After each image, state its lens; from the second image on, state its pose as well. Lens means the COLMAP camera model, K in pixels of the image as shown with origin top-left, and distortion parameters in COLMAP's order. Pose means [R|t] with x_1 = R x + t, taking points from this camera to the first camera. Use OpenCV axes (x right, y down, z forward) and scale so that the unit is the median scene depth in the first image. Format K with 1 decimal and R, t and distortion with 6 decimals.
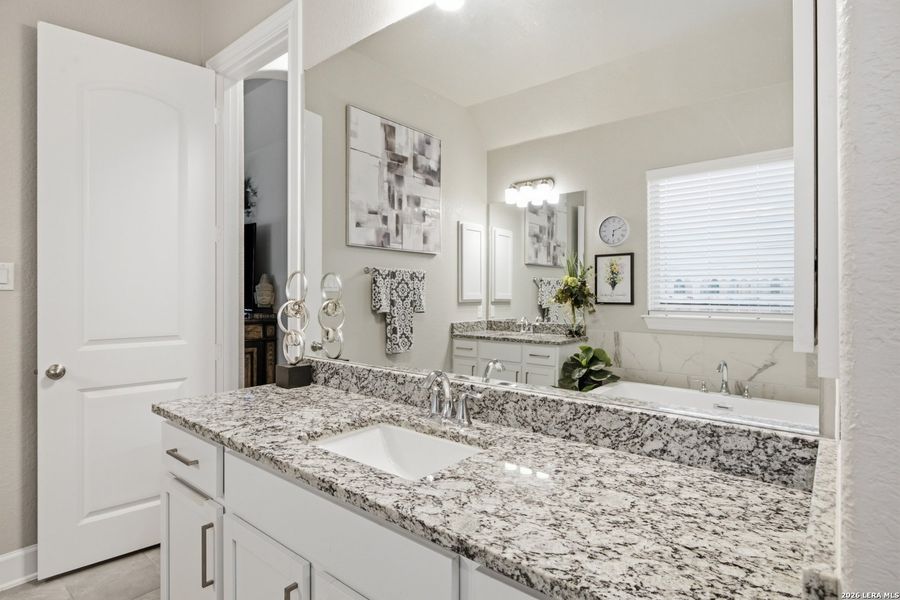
lens RADIAL K [[459.5, 0, 470.2], [0, 459.5, 295.3], [0, 0, 1]] dist [-0.000906, -0.000372]
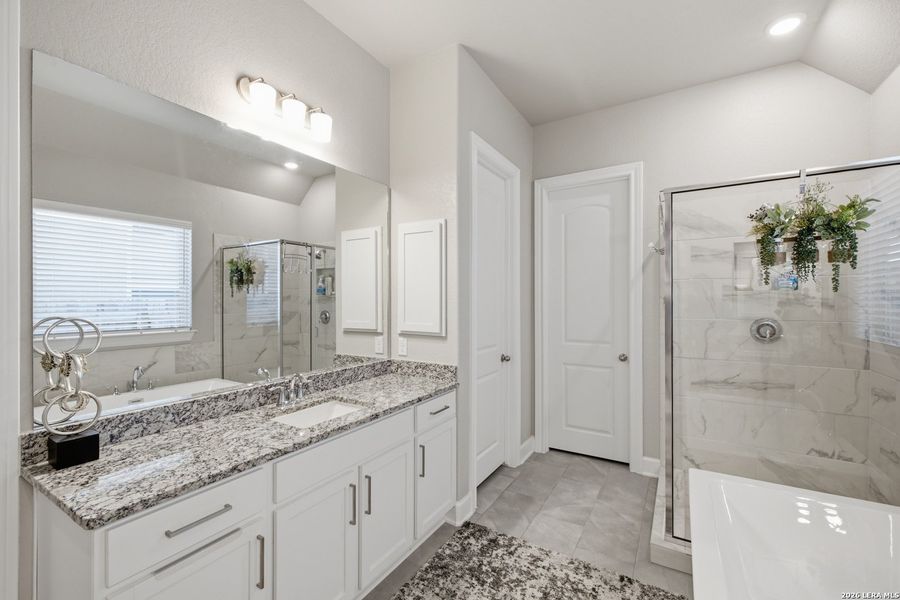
lens RADIAL K [[374.8, 0, 449.7], [0, 374.8, 294.1], [0, 0, 1]] dist [0.002115, -0.000444]
pose [[-0.124449, 0.012952, 0.992141, -1.265155], [0.002911, 0.999915, -0.012688, -0.092418], [-0.992222, 0.001309, -0.124476, 0.497020]]
